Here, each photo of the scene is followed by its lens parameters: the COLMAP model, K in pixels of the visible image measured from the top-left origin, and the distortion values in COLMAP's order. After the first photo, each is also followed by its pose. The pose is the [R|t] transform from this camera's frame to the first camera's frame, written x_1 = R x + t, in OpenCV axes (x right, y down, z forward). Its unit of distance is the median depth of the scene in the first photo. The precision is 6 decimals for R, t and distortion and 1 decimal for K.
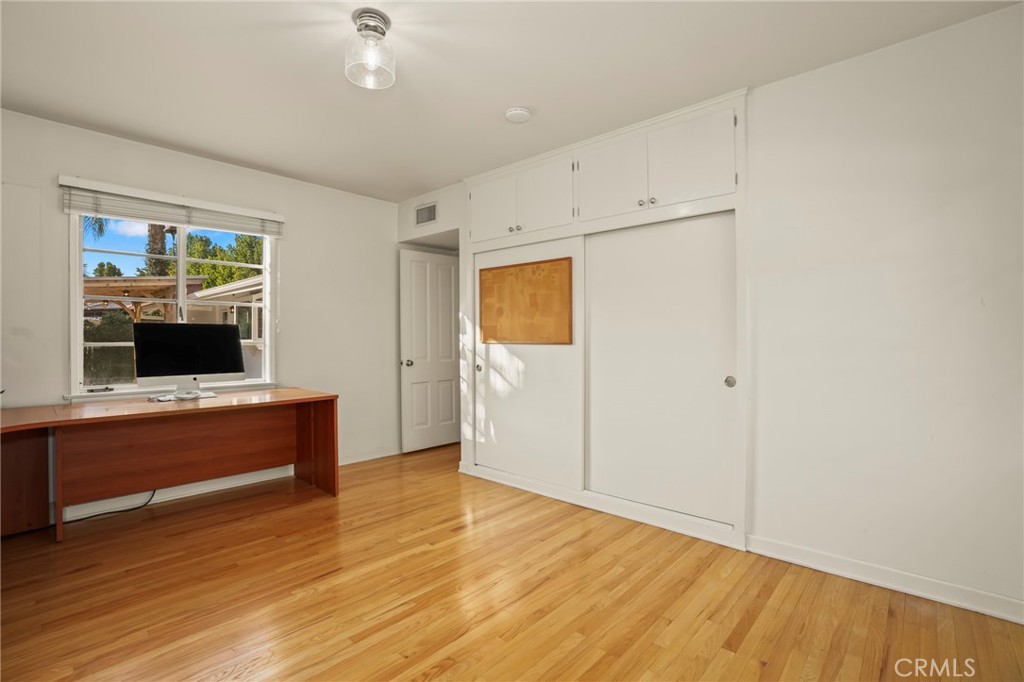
lens RADIAL K [[472.4, 0, 512.0], [0, 472.4, 341.0], [0, 0, 1]] dist [-0.079035, 0.033154]
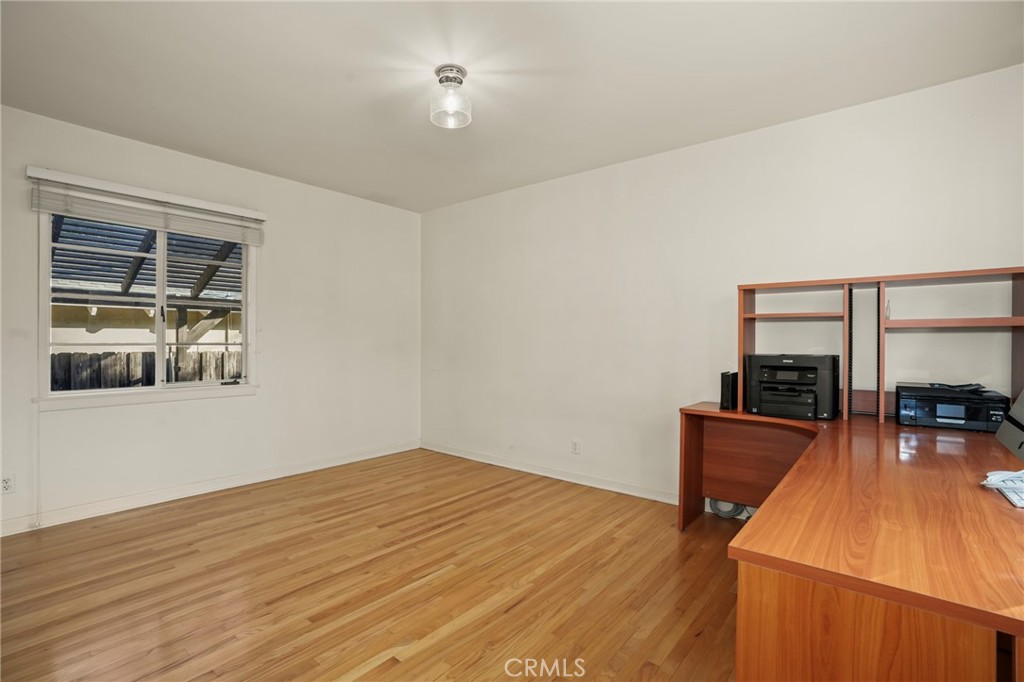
lens RADIAL K [[472.4, 0, 512.0], [0, 472.4, 341.0], [0, 0, 1]] dist [-0.079035, 0.033154]
pose [[-0.998814, 0.003226, -0.048574, -0.396200], [0.002522, 0.999891, 0.014541, -0.019179], [0.048616, 0.014402, -0.998714, 2.112158]]
